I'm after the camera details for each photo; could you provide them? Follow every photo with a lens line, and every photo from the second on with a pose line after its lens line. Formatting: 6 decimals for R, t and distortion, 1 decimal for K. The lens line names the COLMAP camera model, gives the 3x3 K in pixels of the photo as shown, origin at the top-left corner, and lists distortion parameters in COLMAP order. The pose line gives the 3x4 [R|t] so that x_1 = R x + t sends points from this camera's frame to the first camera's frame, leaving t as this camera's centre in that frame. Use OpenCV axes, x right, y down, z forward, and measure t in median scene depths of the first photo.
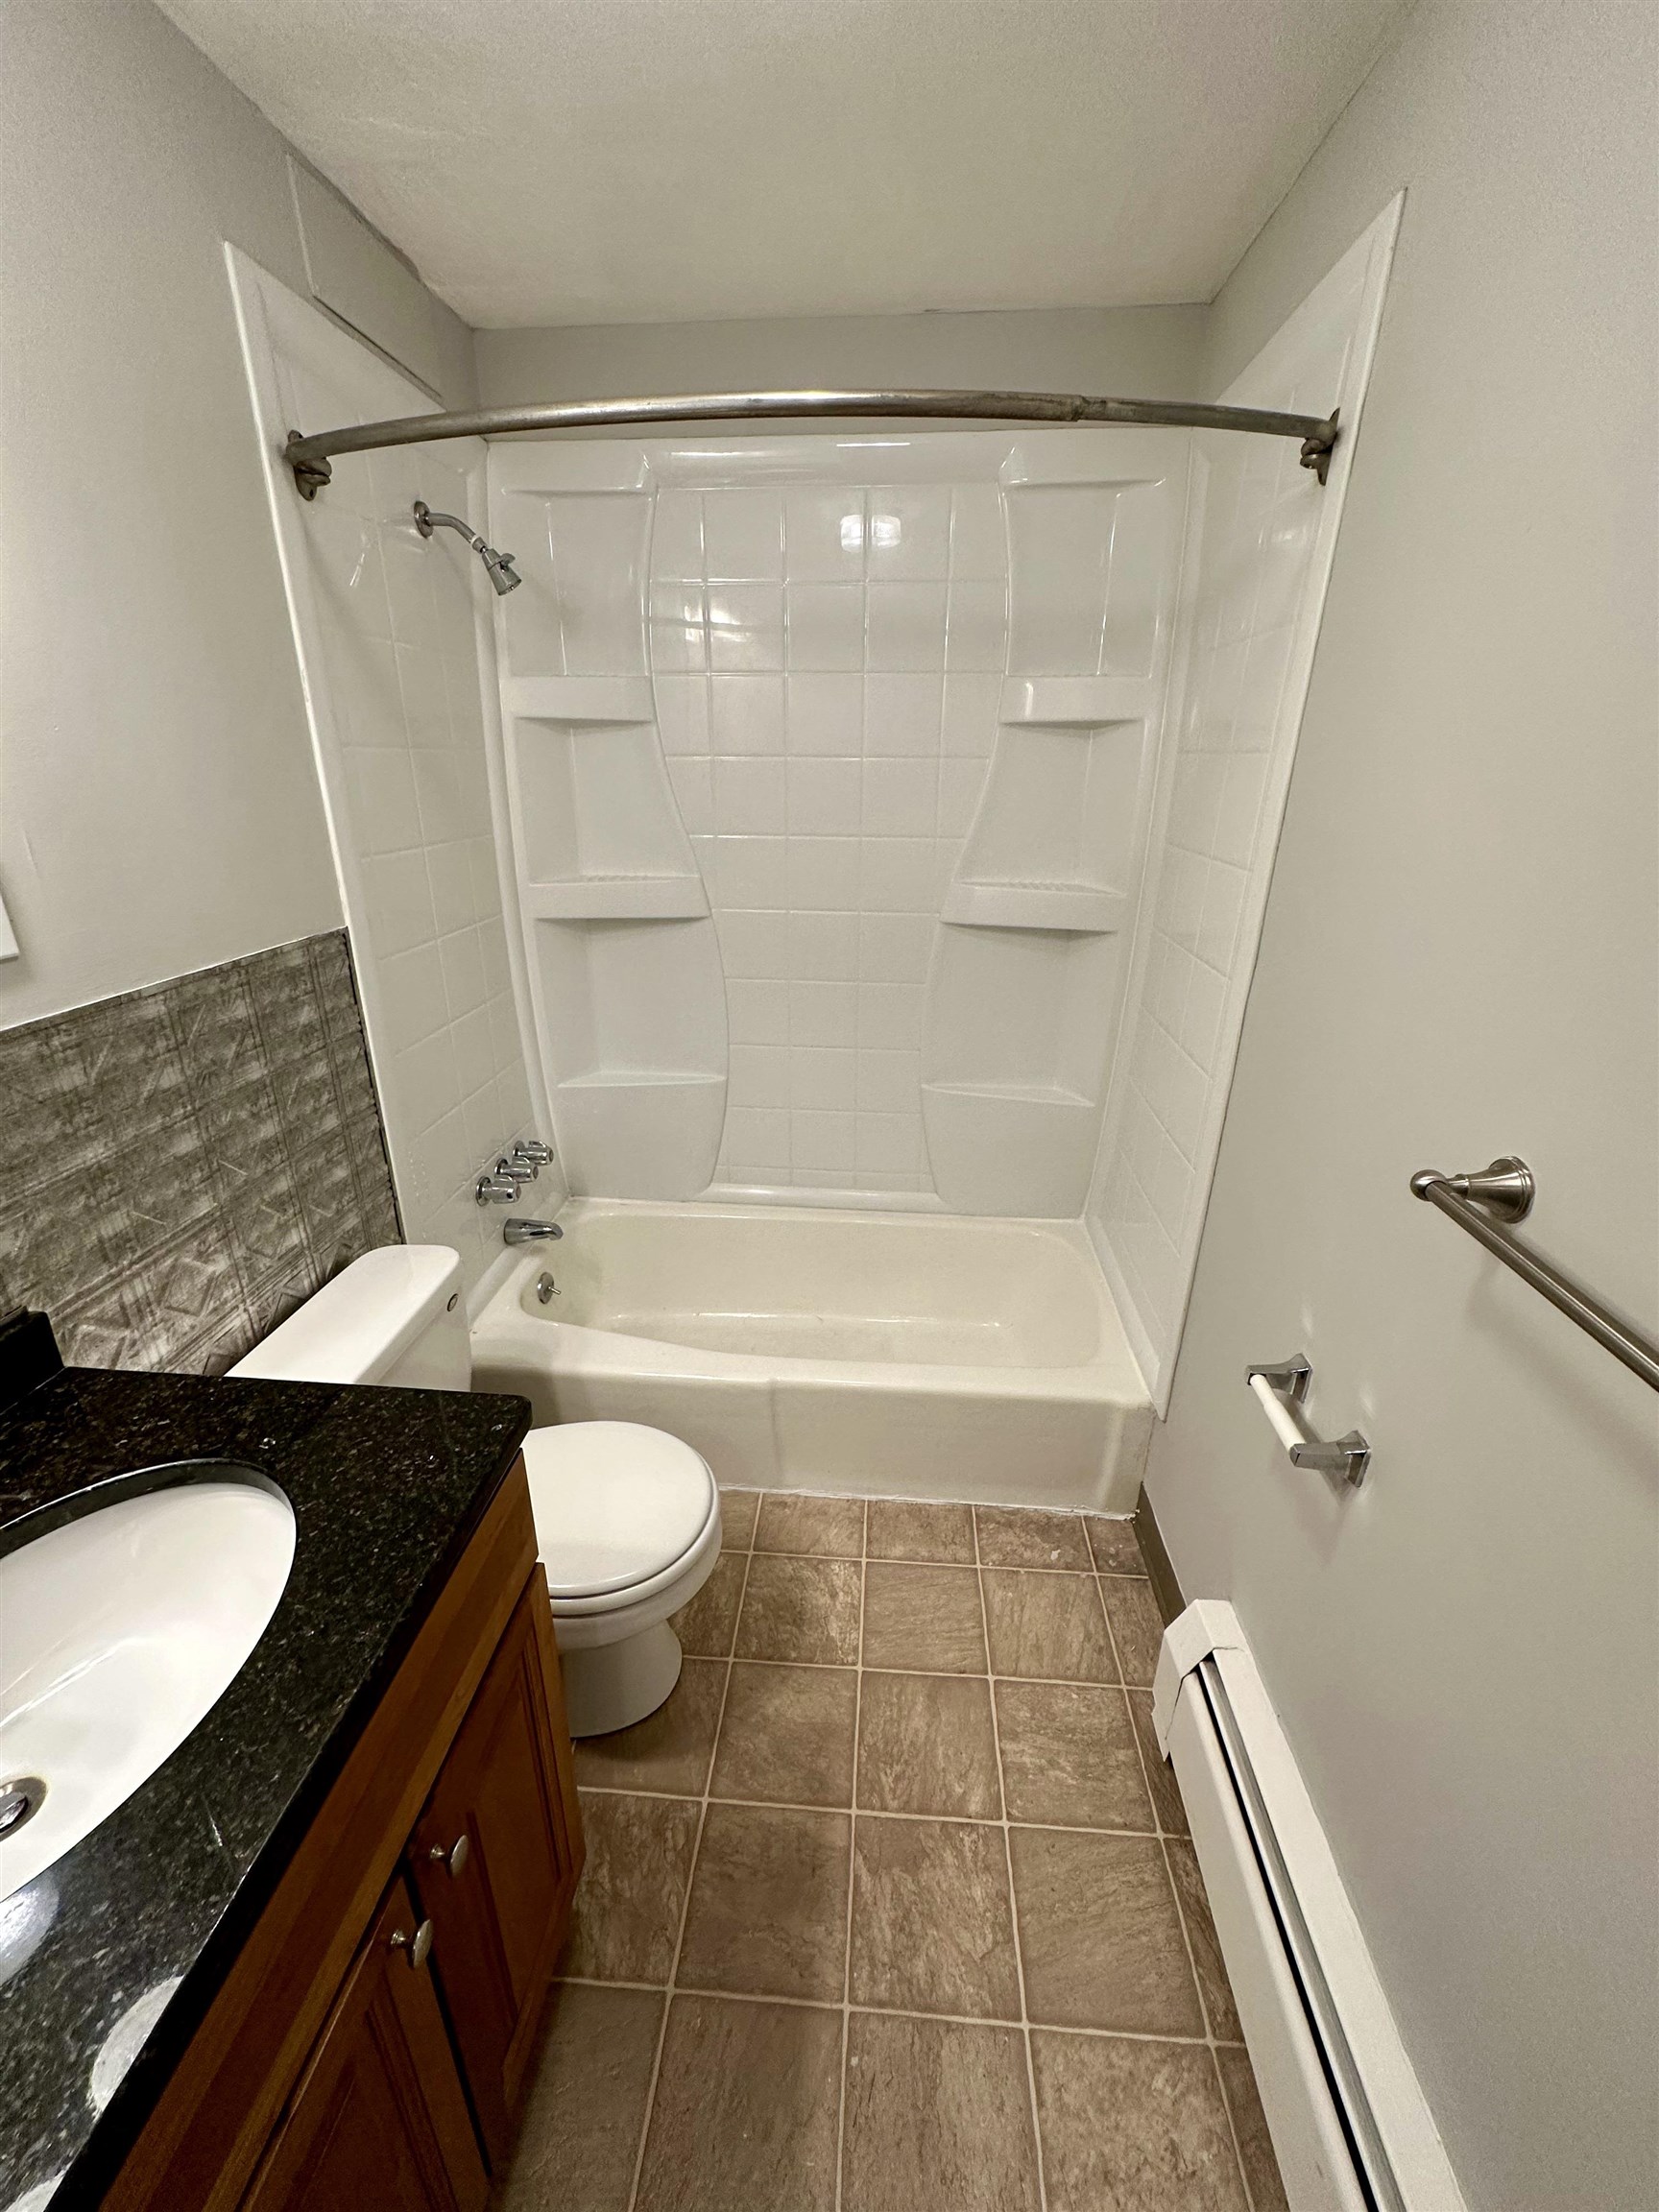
lens RADIAL K [[882.4, 0, 828.7], [0, 882.4, 1111.4], [0, 0, 1]] dist [-0.000597, -0.000041]
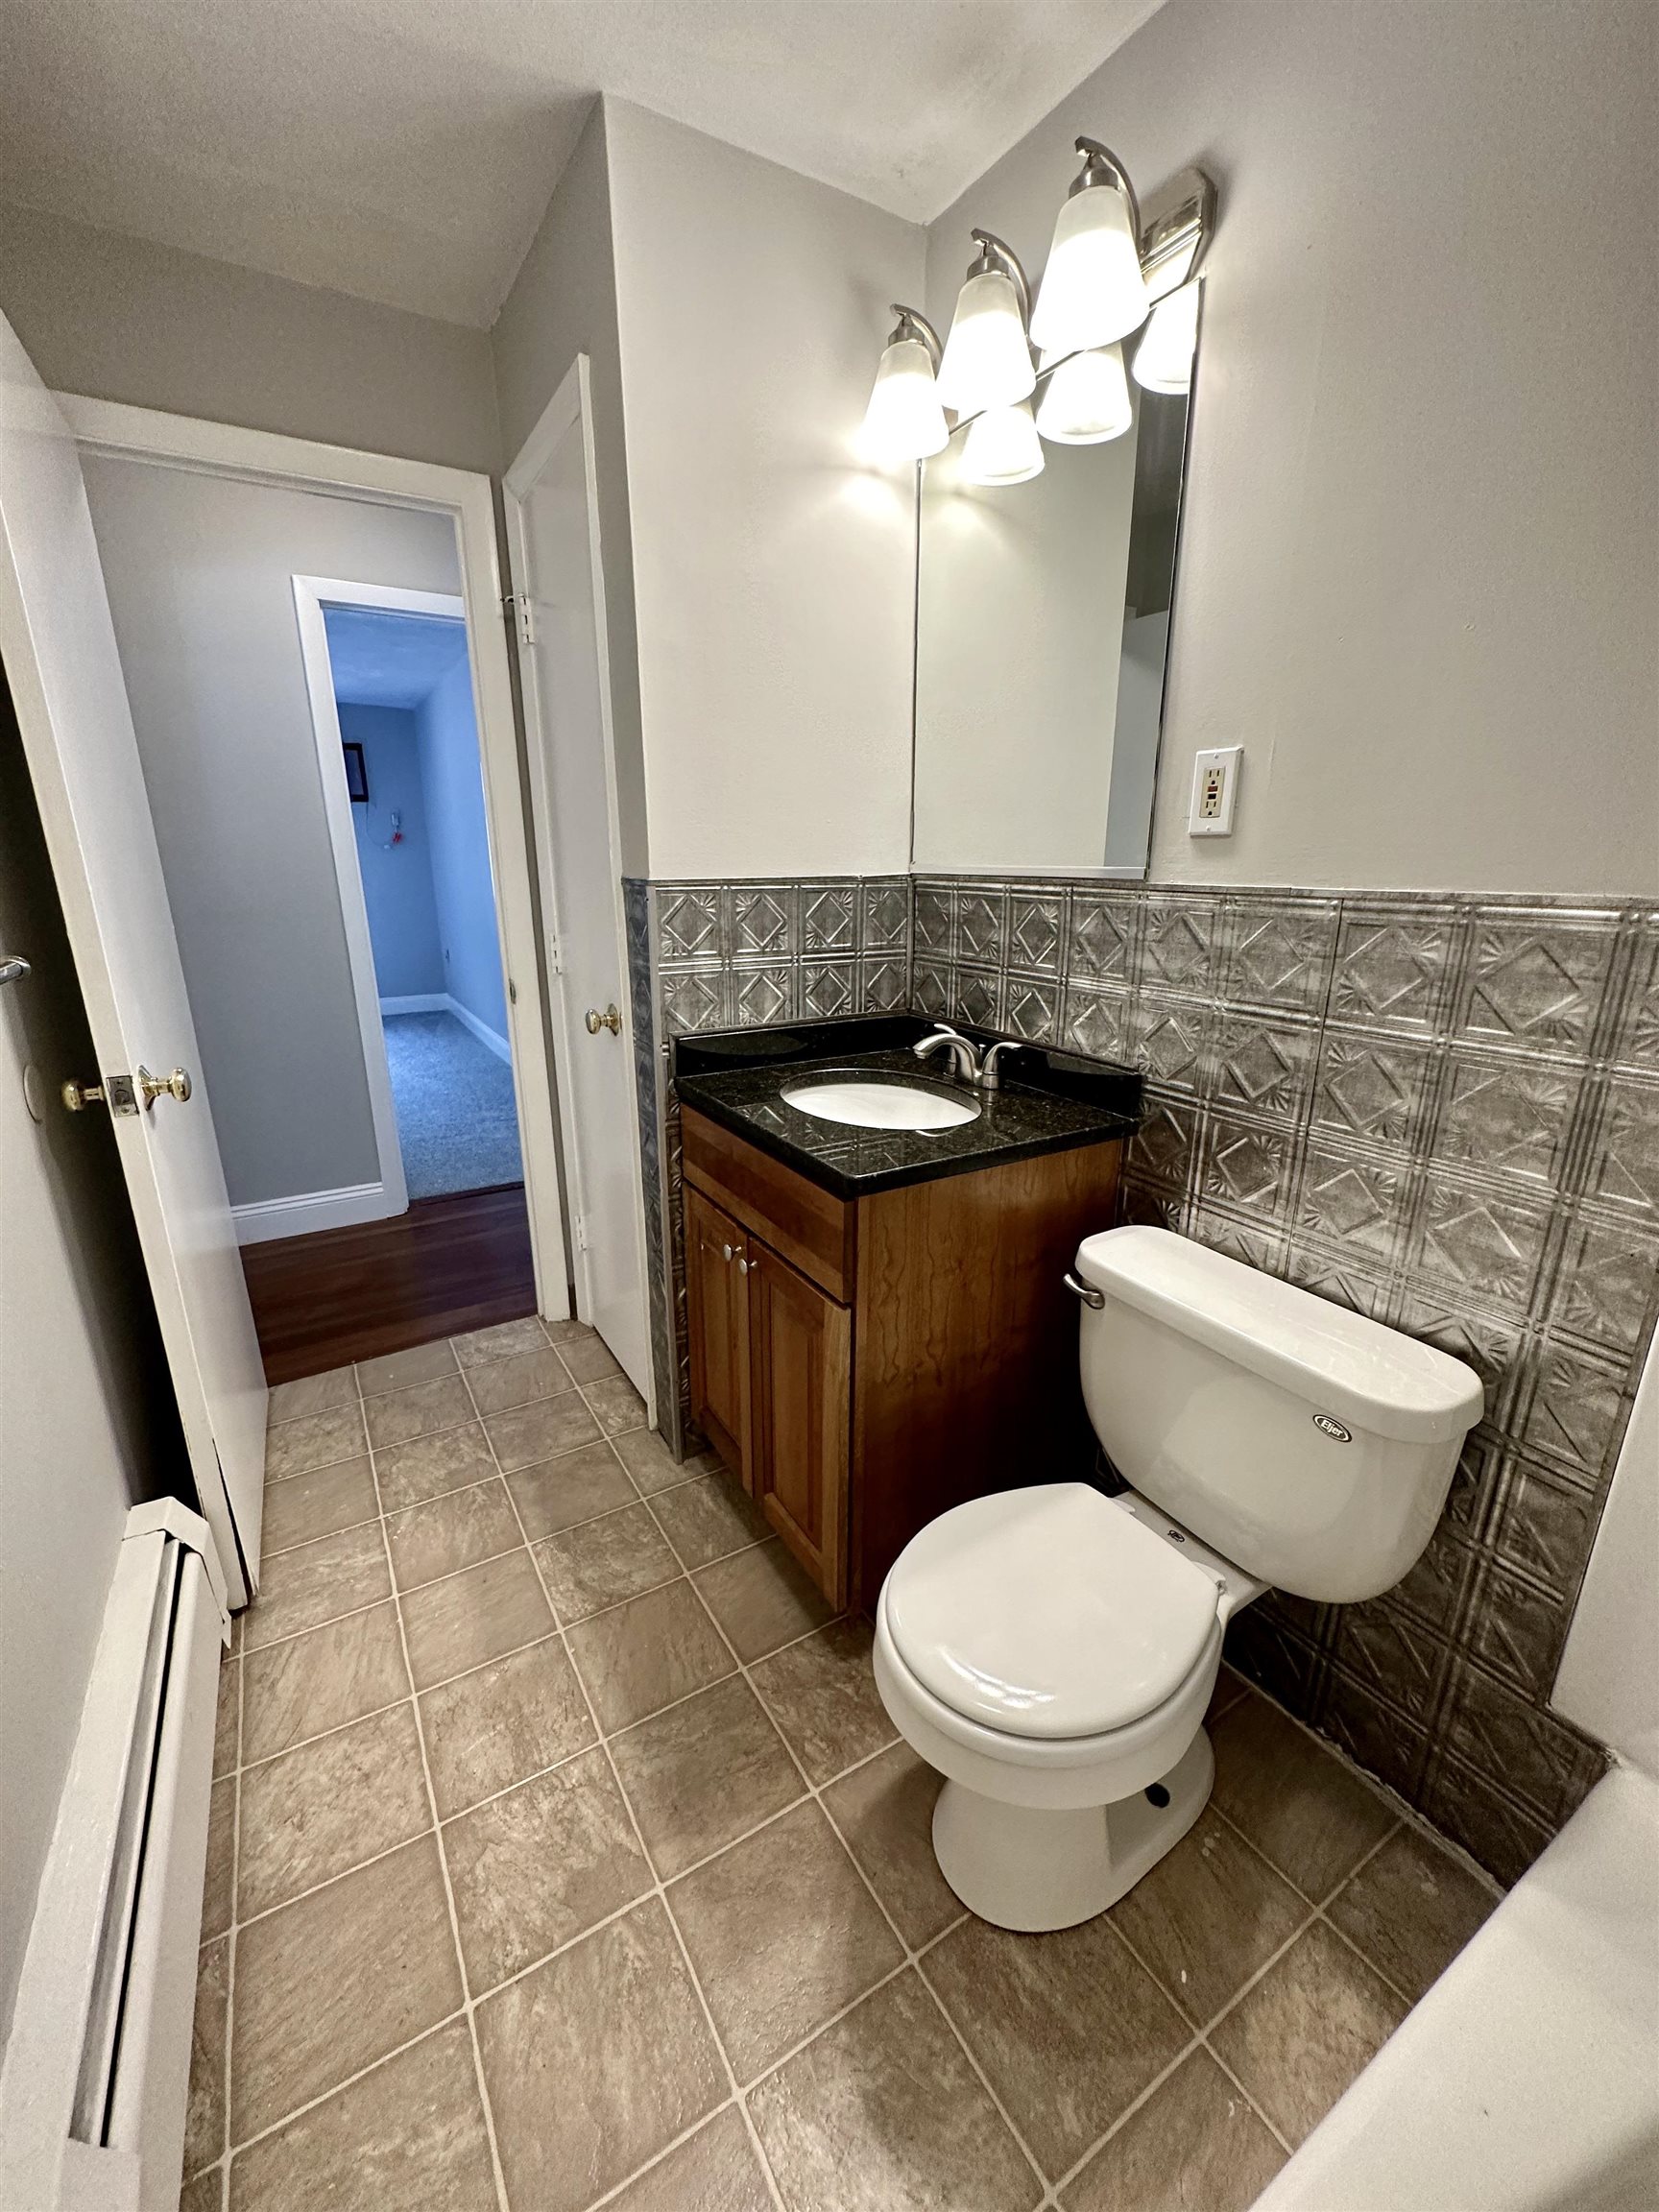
lens RADIAL K [[882.4, 0, 829.8], [0, 882.4, 1100.2], [0, 0, 1]] dist [-0.000597, -0.000041]
pose [[-0.811319, 0.151705, -0.564577, 0.272640], [-0.222007, 0.813443, 0.537609, -0.316063], [0.540810, 0.561512, -0.626282, 1.269786]]
